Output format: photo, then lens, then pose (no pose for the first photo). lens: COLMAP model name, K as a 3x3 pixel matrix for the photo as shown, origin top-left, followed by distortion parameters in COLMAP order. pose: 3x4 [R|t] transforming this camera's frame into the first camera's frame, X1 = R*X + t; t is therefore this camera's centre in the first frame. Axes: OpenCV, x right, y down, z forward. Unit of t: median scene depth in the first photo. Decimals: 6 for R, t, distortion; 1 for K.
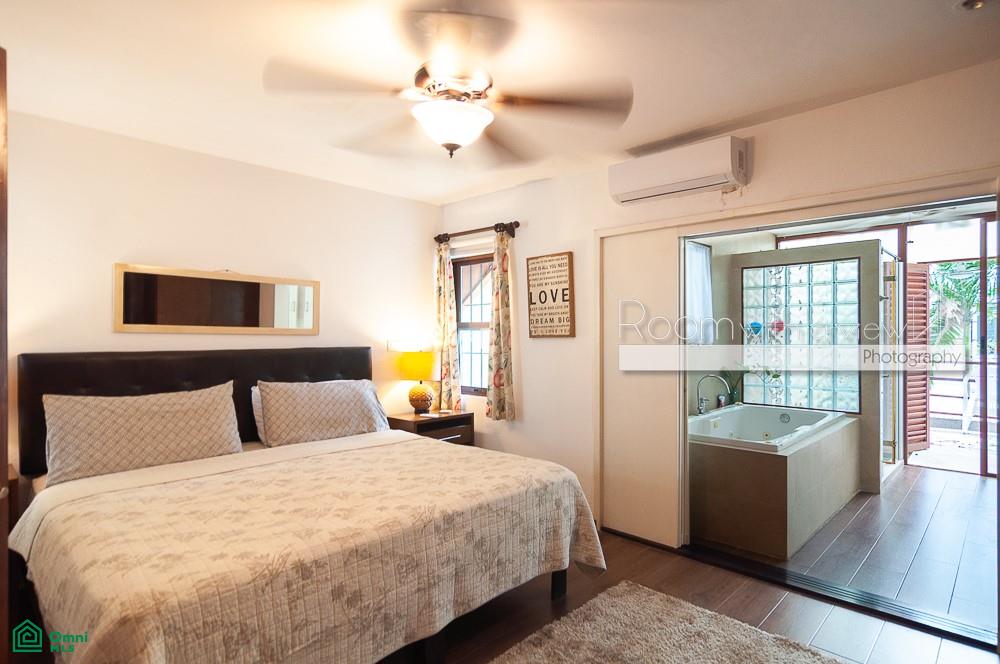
lens RADIAL K [[531.4, 0, 500.9], [0, 531.4, 336.0], [0, 0, 1]] dist [0.000667, -0.000318]
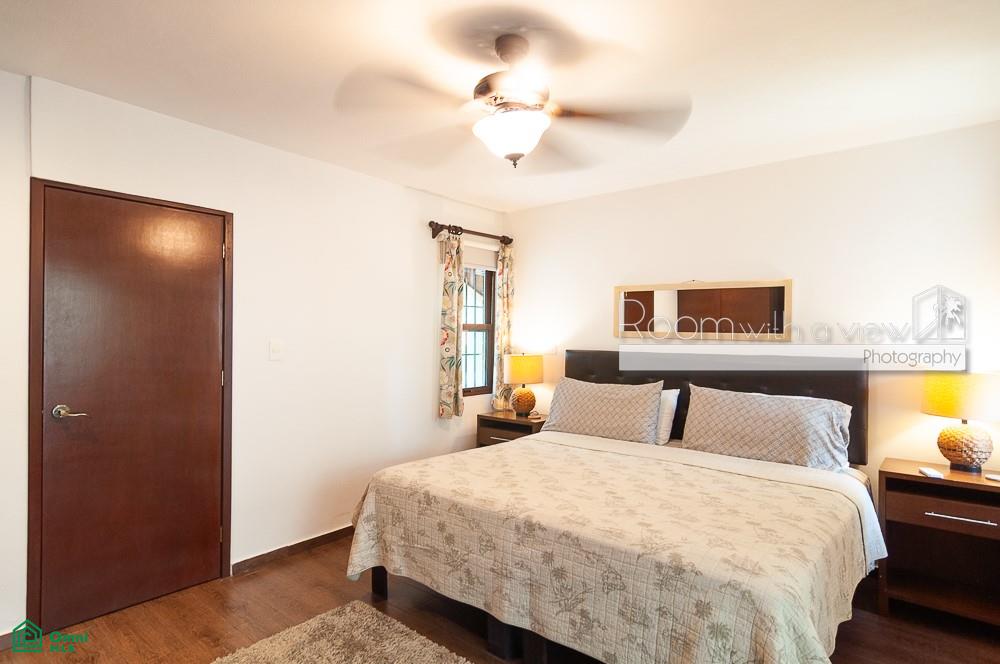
lens RADIAL K [[531.4, 0, 500.9], [0, 531.4, 336.0], [0, 0, 1]] dist [0.000667, -0.000318]
pose [[0.075286, 0.004210, -0.997153, 0.866631], [-0.012925, 0.999911, 0.003246, -0.014254], [0.997078, 0.012643, 0.075334, 0.843452]]
